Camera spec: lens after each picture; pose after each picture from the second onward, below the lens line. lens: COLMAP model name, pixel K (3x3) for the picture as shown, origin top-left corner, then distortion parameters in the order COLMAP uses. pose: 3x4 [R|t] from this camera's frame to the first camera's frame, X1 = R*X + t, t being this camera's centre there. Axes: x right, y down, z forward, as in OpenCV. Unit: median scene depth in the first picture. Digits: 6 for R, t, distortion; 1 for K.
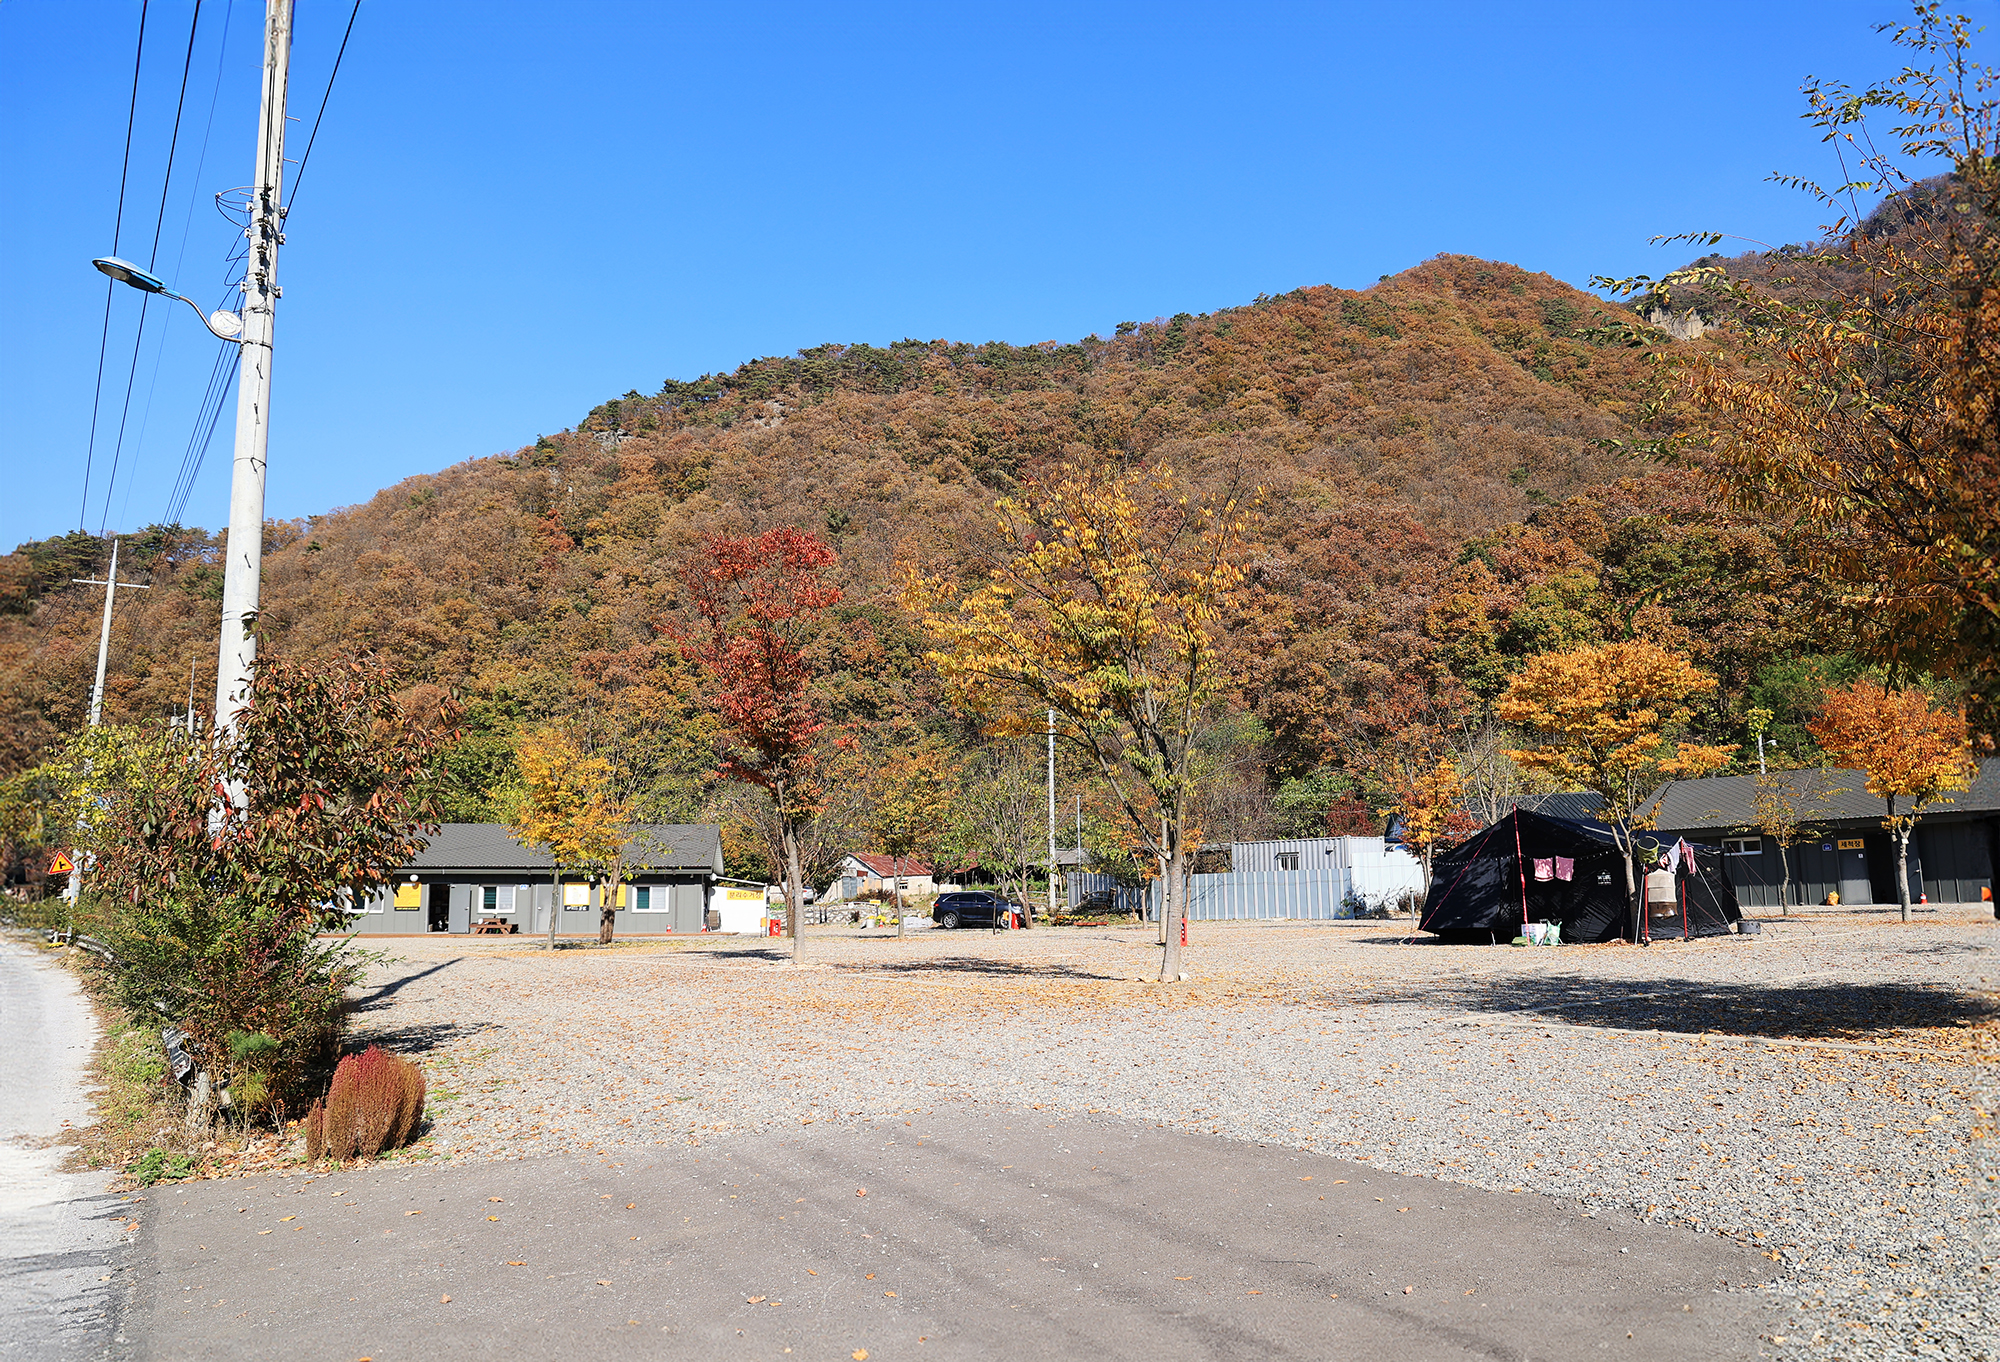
lens RADIAL K [[1376.8, 0, 1002.0], [0, 1376.8, 681.1], [0, 0, 1]] dist [-0.047881, 0.000165]
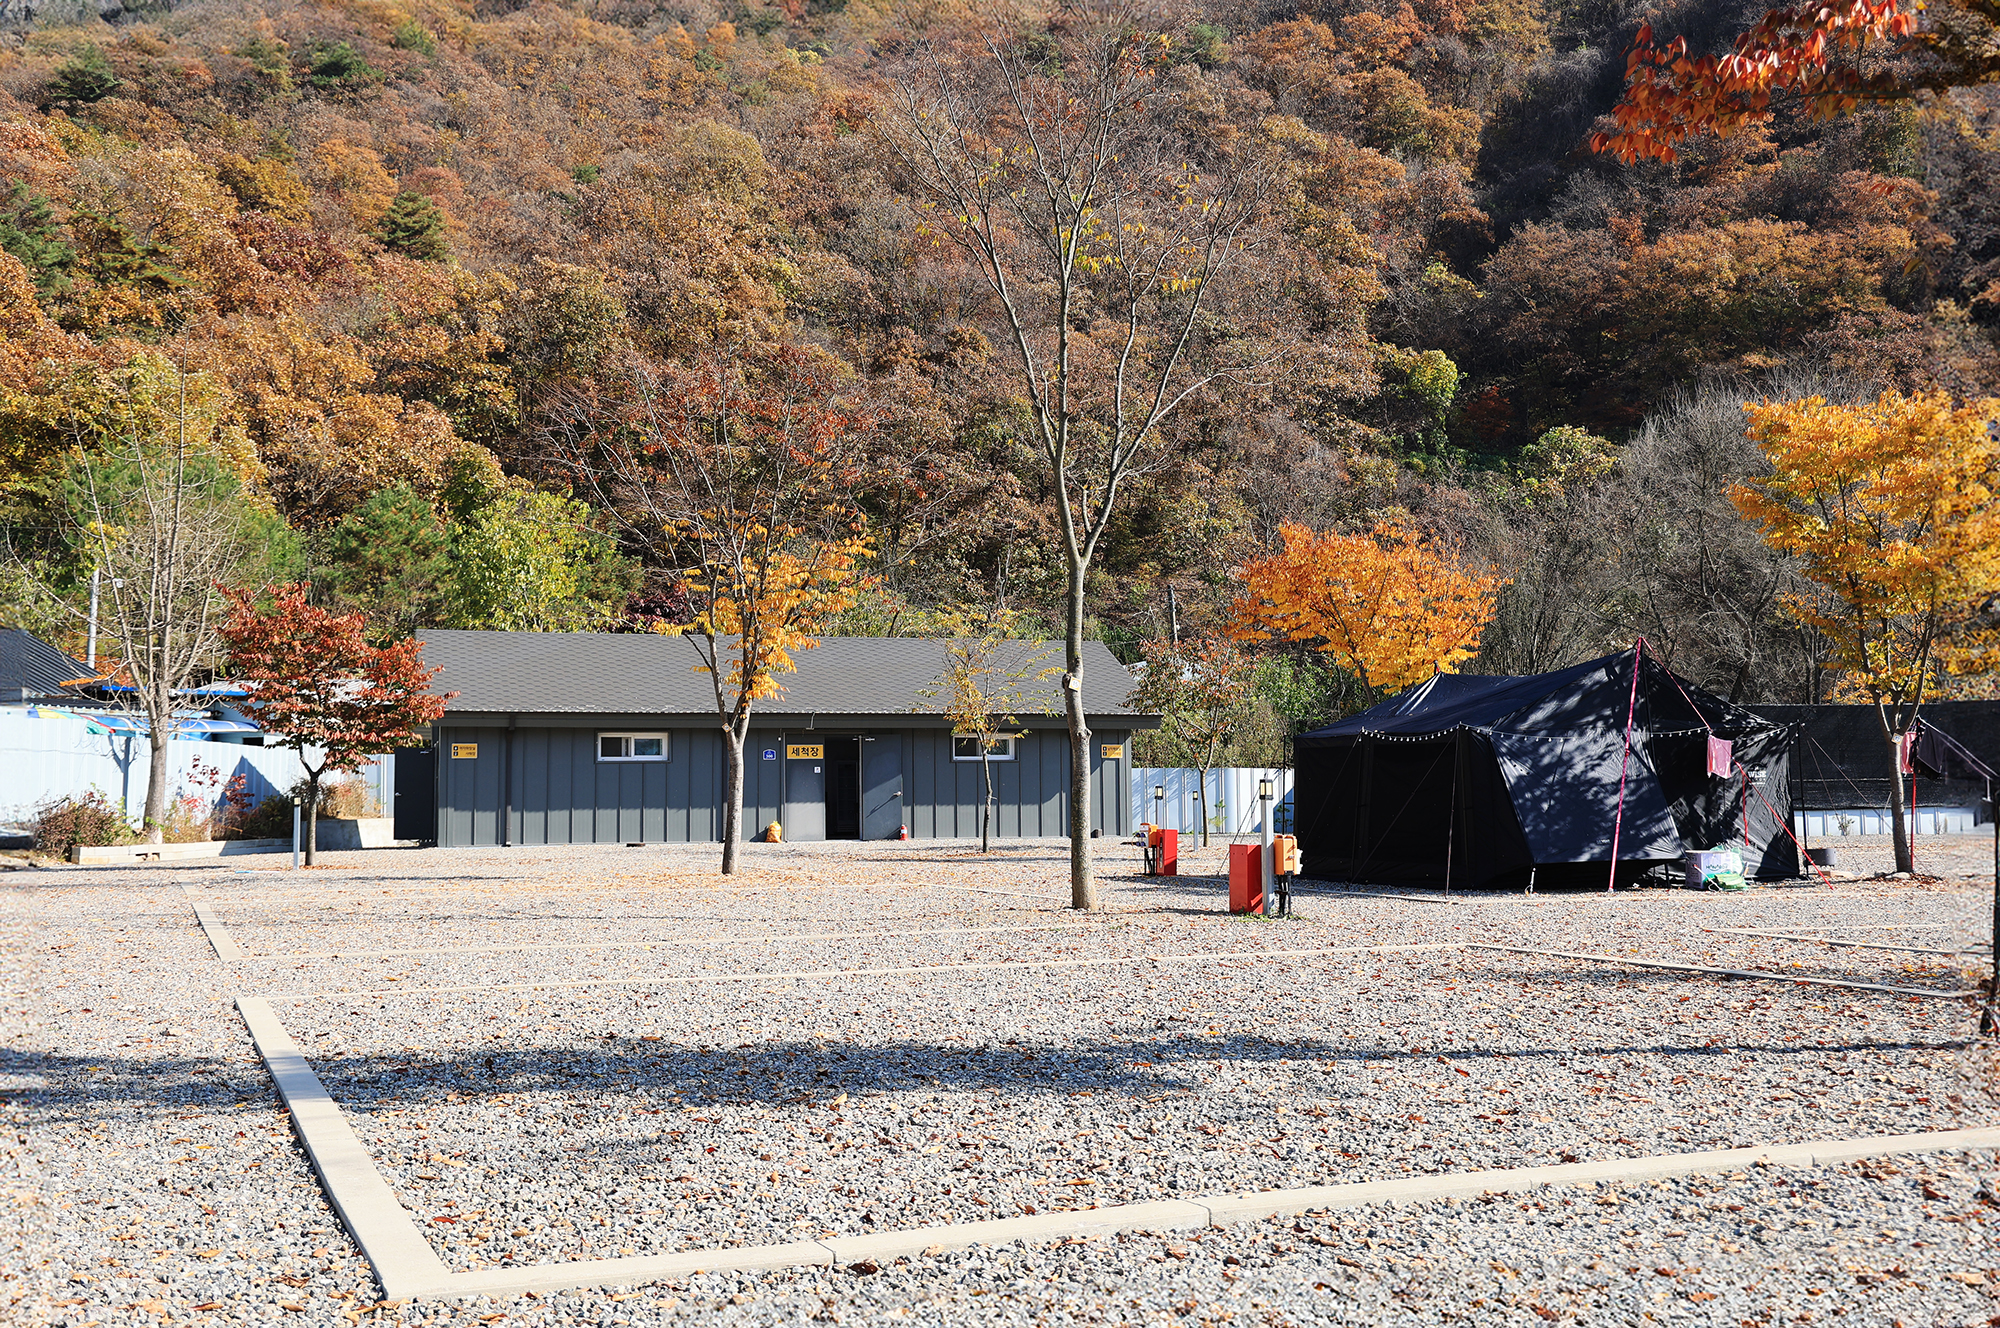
lens RADIAL K [[1921.8, 0, 999.2], [0, 1921.8, 663.9], [0, 0, 1]] dist [0.058970, 0.000000]
pose [[0.249689, 0.092016, 0.963944, -0.279780], [-0.149148, 0.987250, -0.055607, 0.118206], [-0.956771, -0.129886, 0.260230, 0.673807]]
